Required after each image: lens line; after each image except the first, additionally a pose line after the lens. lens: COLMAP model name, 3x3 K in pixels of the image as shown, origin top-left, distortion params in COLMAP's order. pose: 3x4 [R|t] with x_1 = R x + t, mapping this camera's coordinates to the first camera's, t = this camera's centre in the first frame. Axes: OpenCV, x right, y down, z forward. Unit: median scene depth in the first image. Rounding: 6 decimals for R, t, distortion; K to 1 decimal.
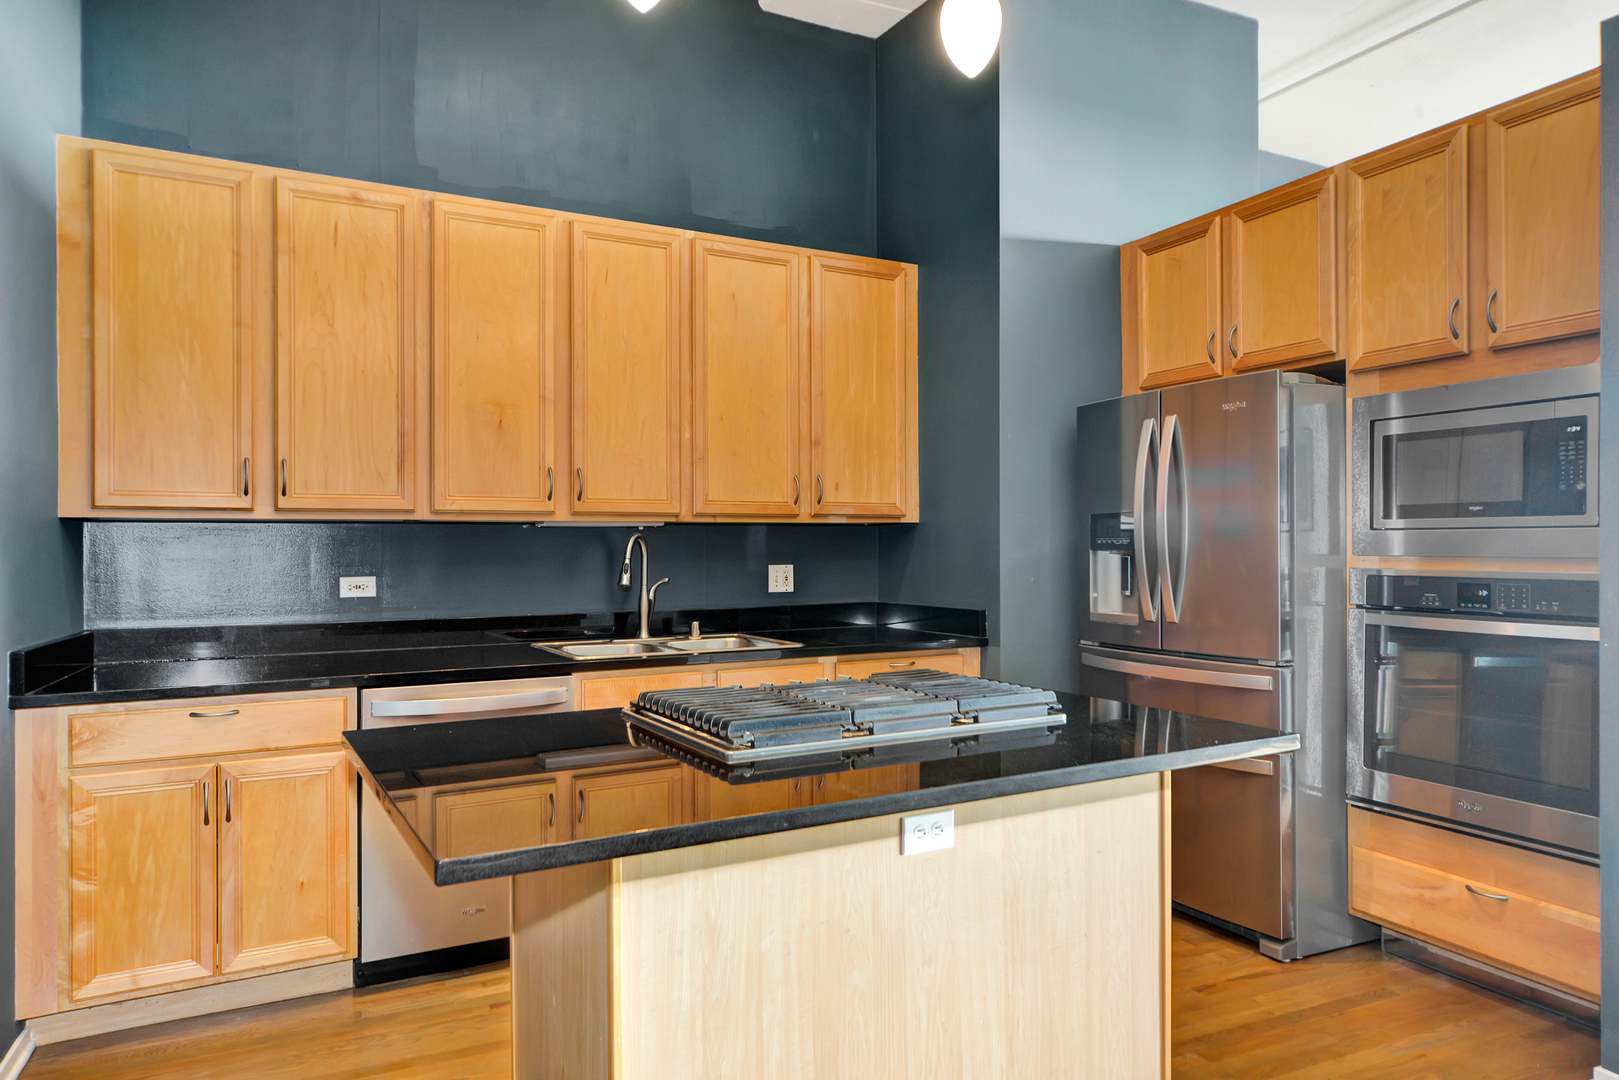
lens RADIAL K [[1067.5, 0, 799.1], [0, 1067.5, 543.0], [0, 0, 1]] dist [-0.002534, -0.000151]
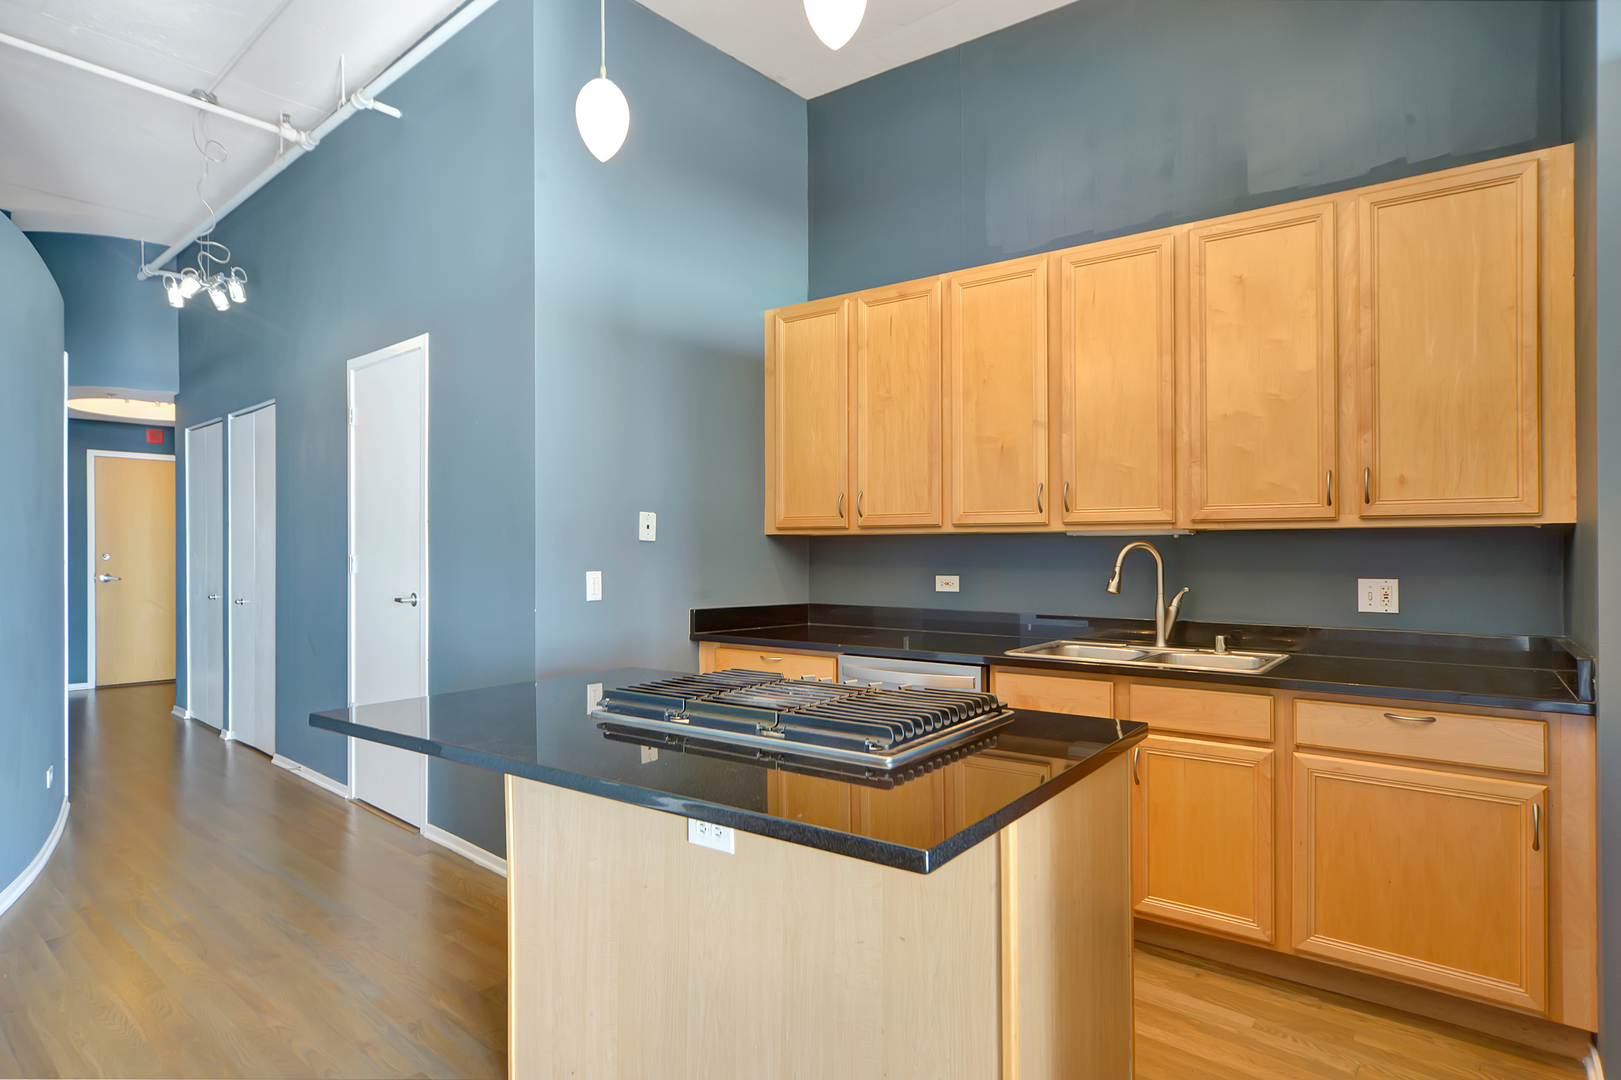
lens RADIAL K [[884.1, 0, 810.1], [0, 884.1, 552.3], [0, 0, 1]] dist [-0.004692, 0.000128]
pose [[0.413159, 0.006366, -0.910636, 0.511093], [-0.001077, 0.999978, 0.006502, -0.004535], [0.910658, -0.001706, 0.413157, 0.393774]]
